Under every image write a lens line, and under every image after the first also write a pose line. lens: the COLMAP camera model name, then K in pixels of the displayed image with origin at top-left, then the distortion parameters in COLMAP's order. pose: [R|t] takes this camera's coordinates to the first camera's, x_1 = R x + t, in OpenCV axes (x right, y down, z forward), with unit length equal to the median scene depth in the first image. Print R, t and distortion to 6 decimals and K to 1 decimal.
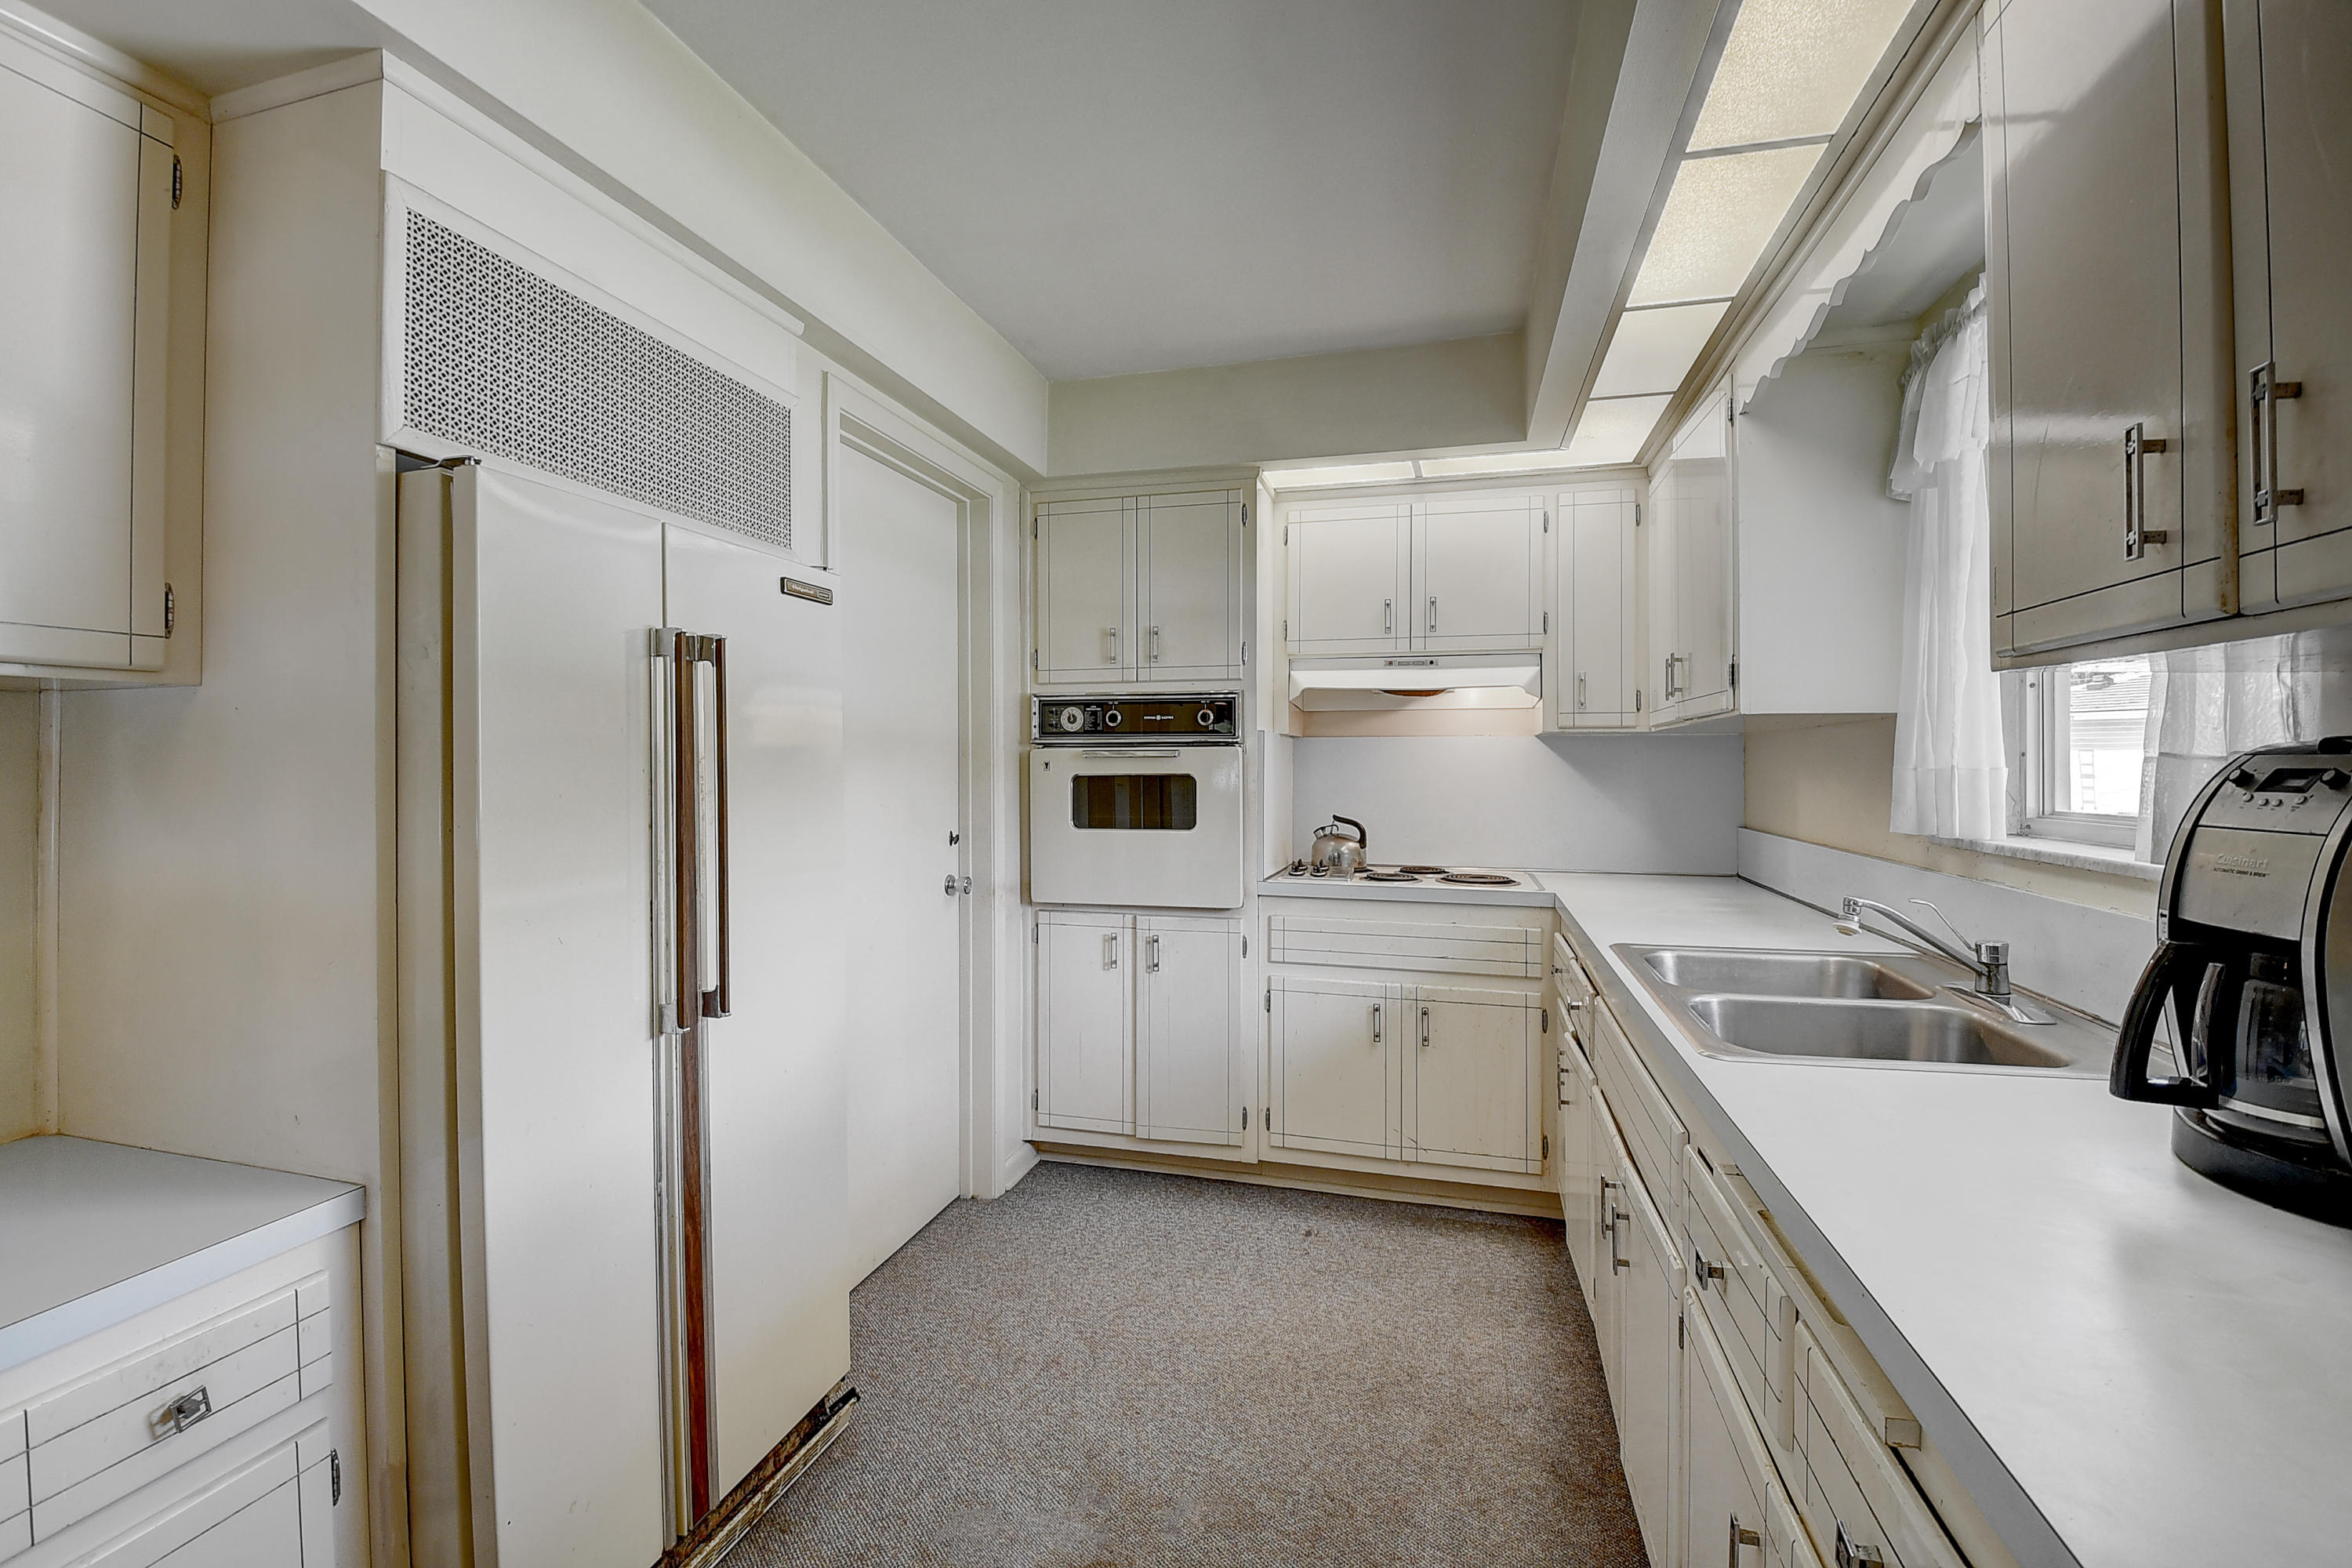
lens RADIAL K [[1030.4, 0, 1163.4], [0, 1030.4, 757.8], [0, 0, 1]] dist [0.019745, -0.035526]
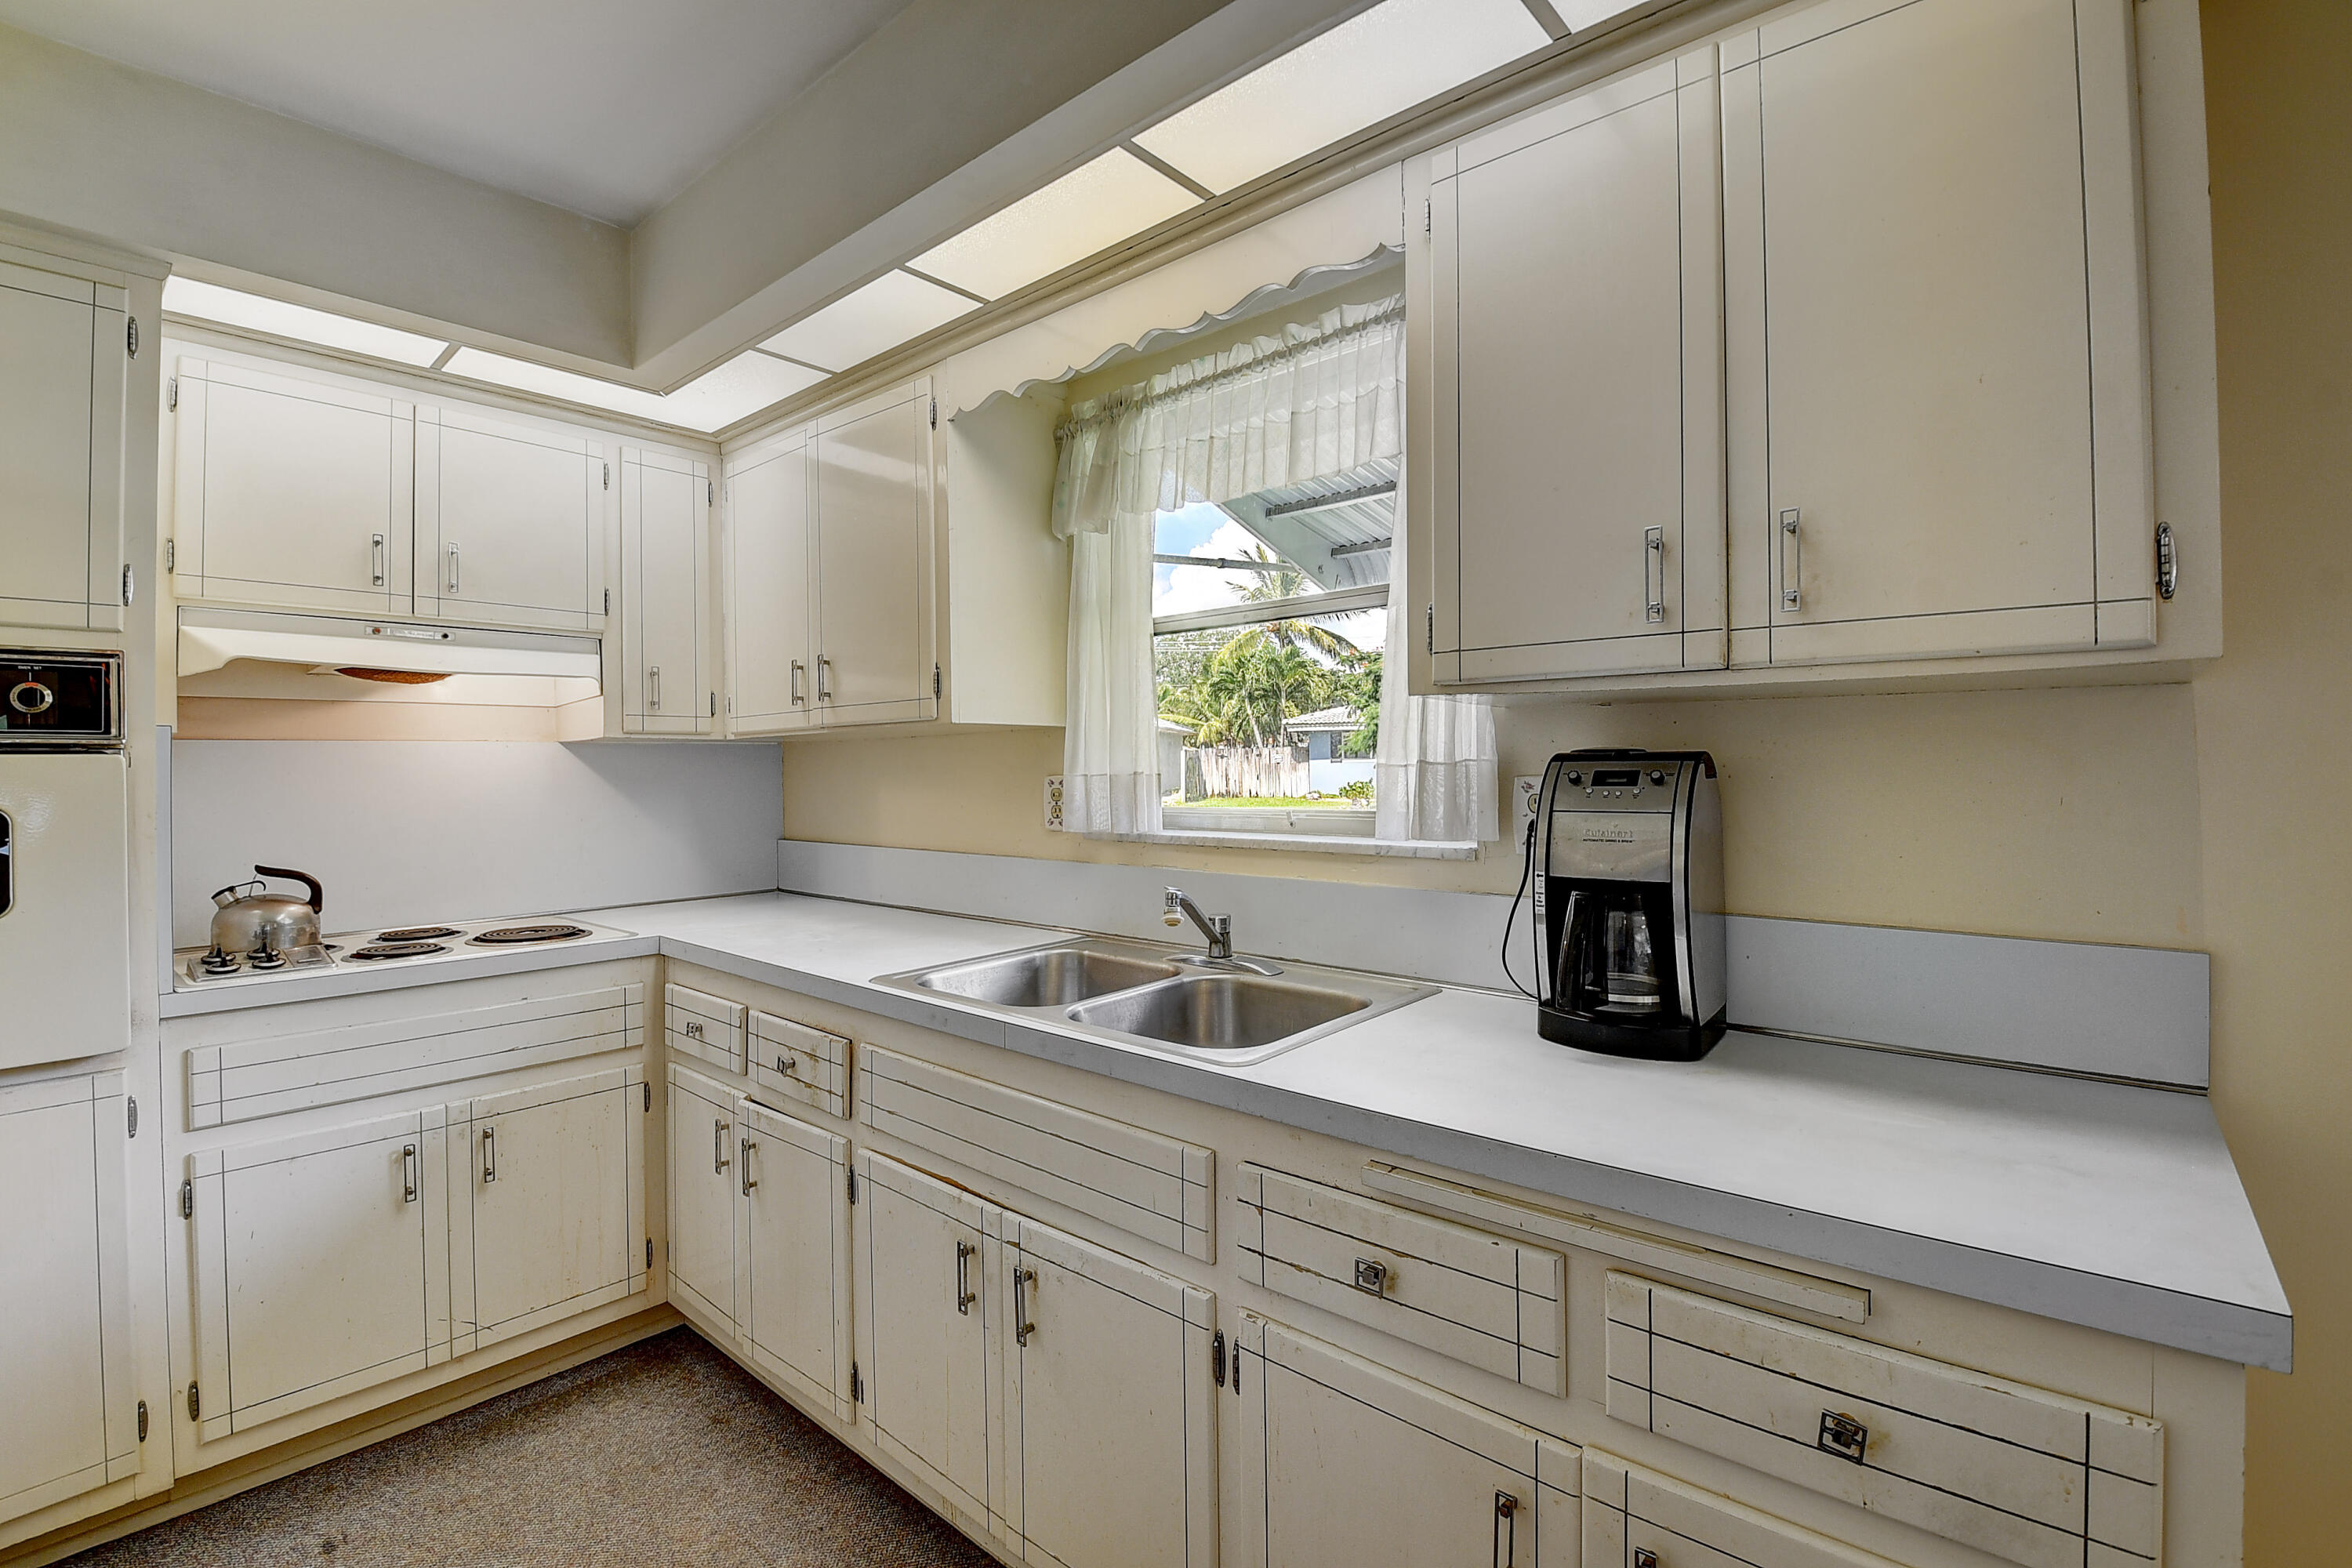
lens RADIAL K [[1043.6, 0, 1170.6], [0, 1043.6, 760.6], [0, 0, 1]] dist [-0.009308, -0.010063]
pose [[0.436262, -0.000646, 0.899819, -0.168986], [0.007435, 0.999968, -0.002886, -0.001766], [-0.899789, 0.007949, 0.436253, 0.260873]]
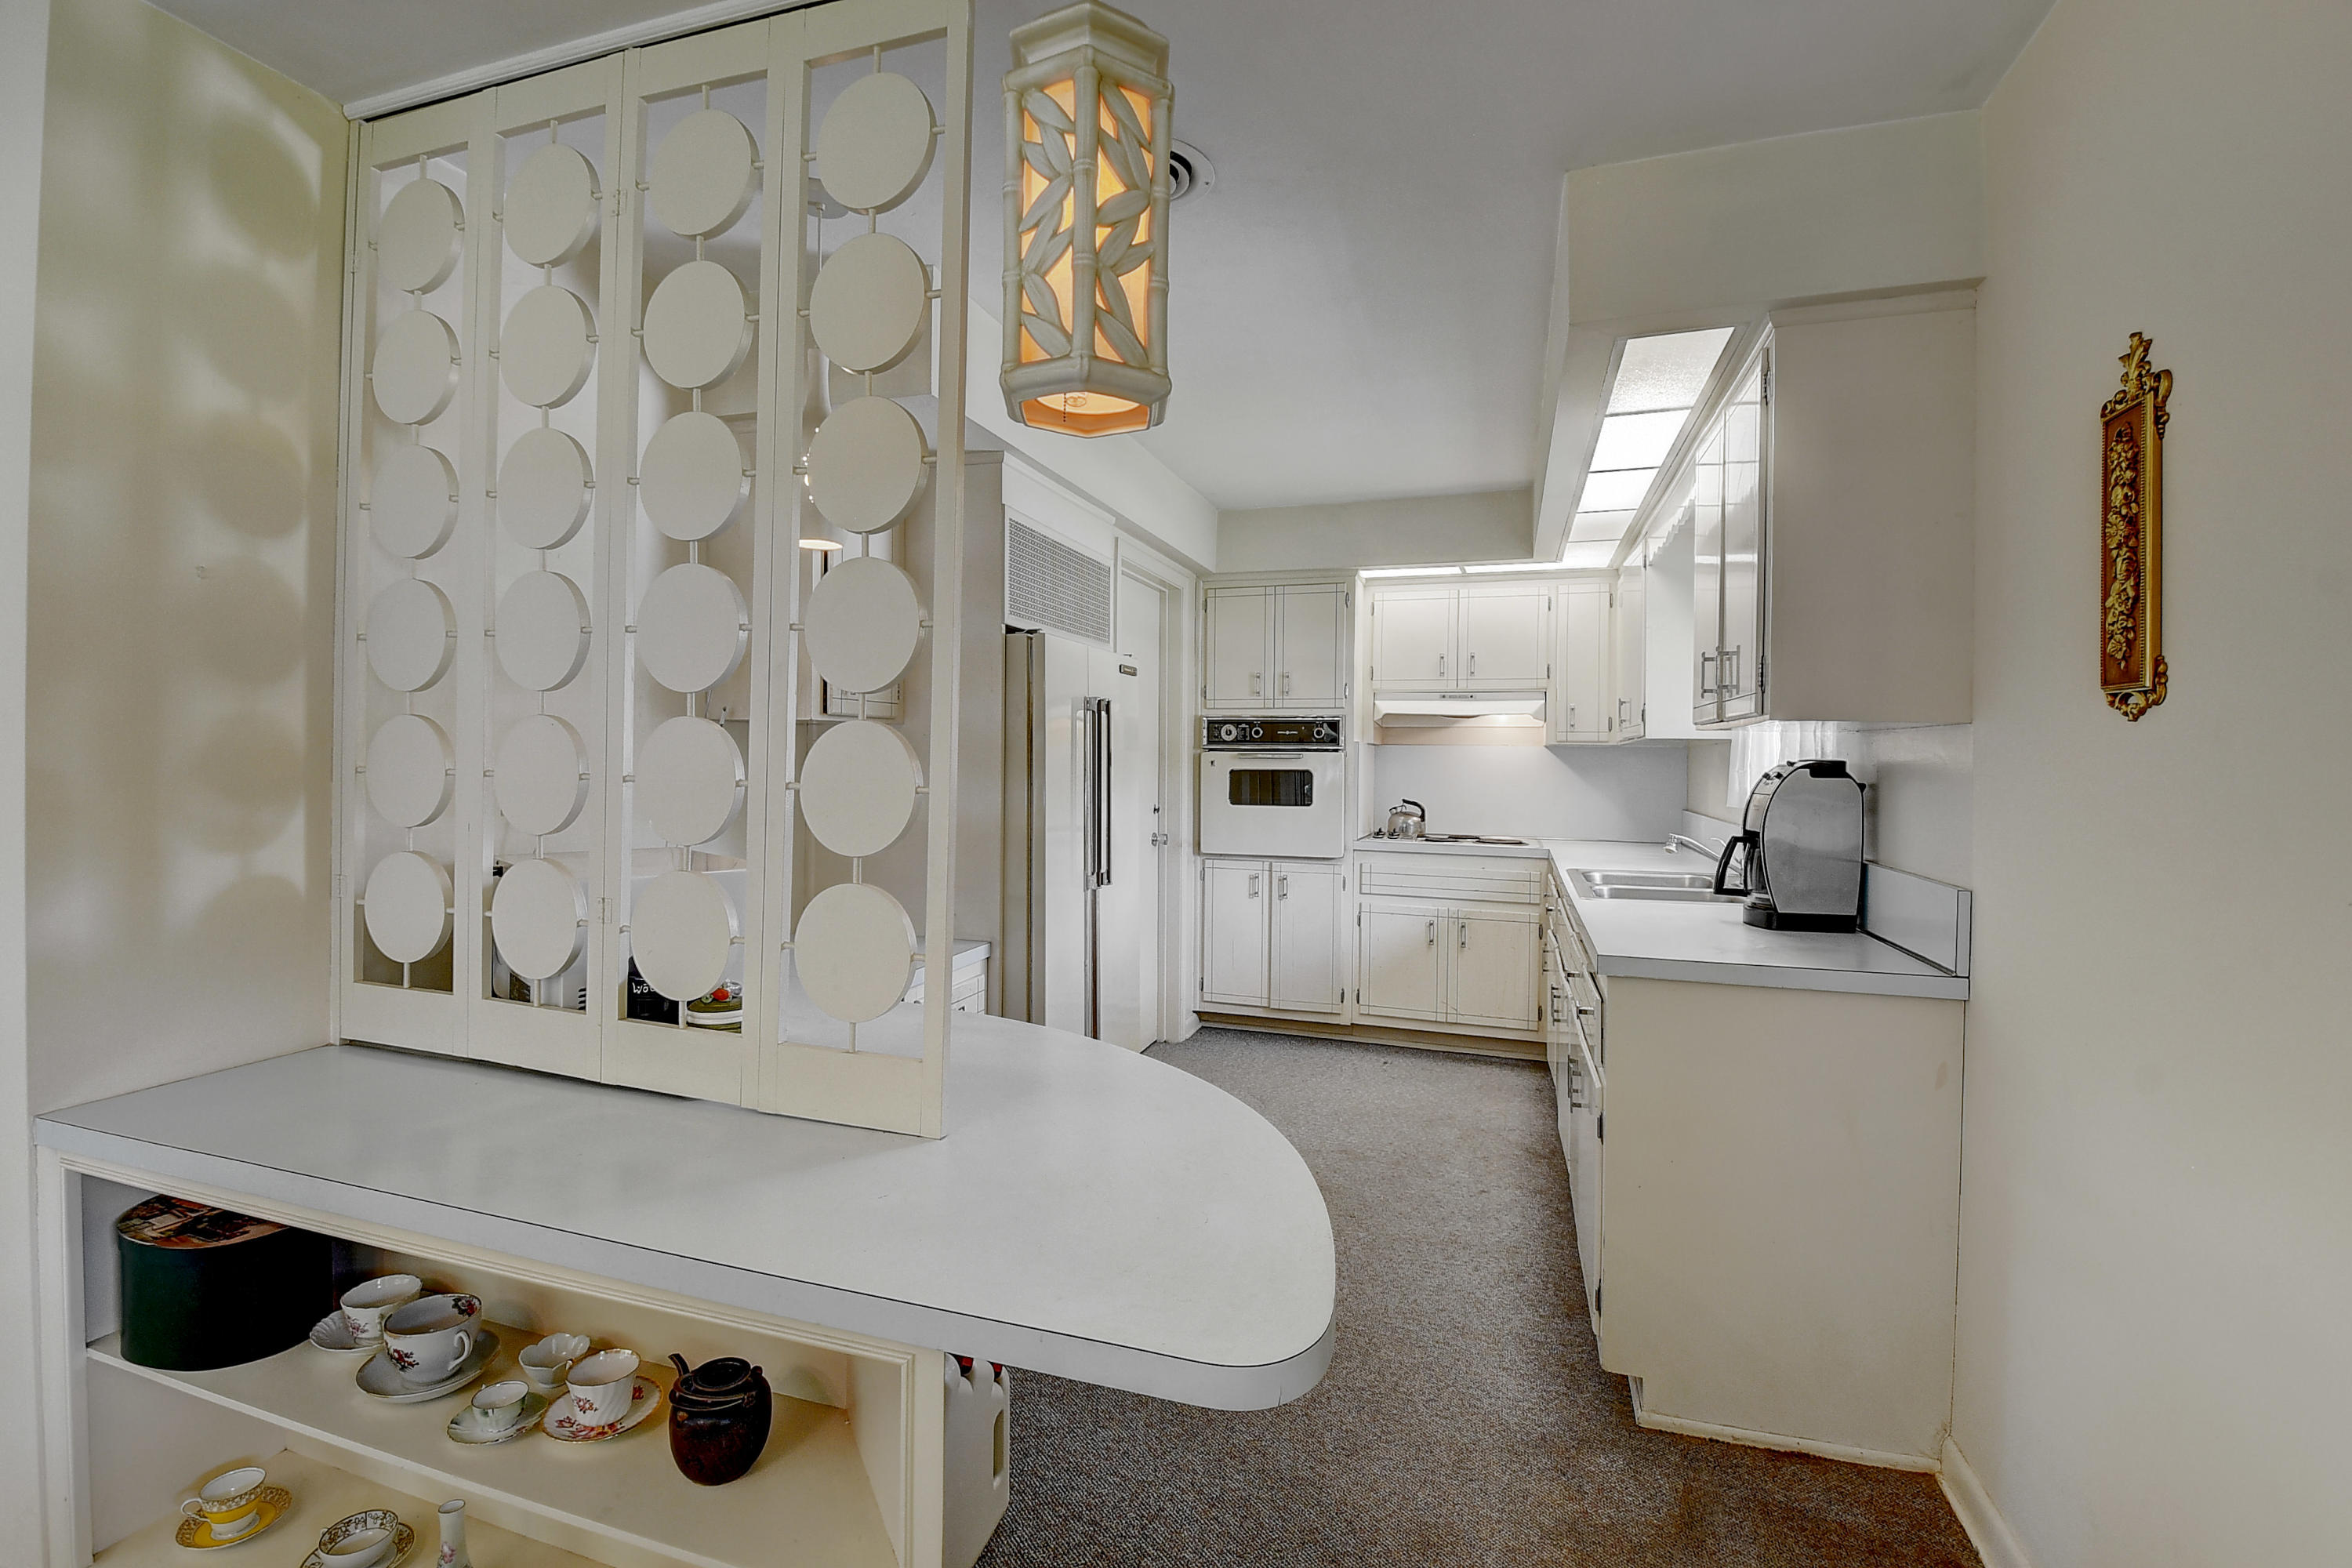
lens RADIAL K [[1030.4, 0, 1163.4], [0, 1030.4, 757.8], [0, 0, 1]] dist [0.019745, -0.035526]
pose [[0.998662, 0.010790, -0.050583, -0.113083], [-0.010591, 0.999935, 0.004202, -0.006040], [0.050625, -0.003660, 0.998711, -0.536645]]
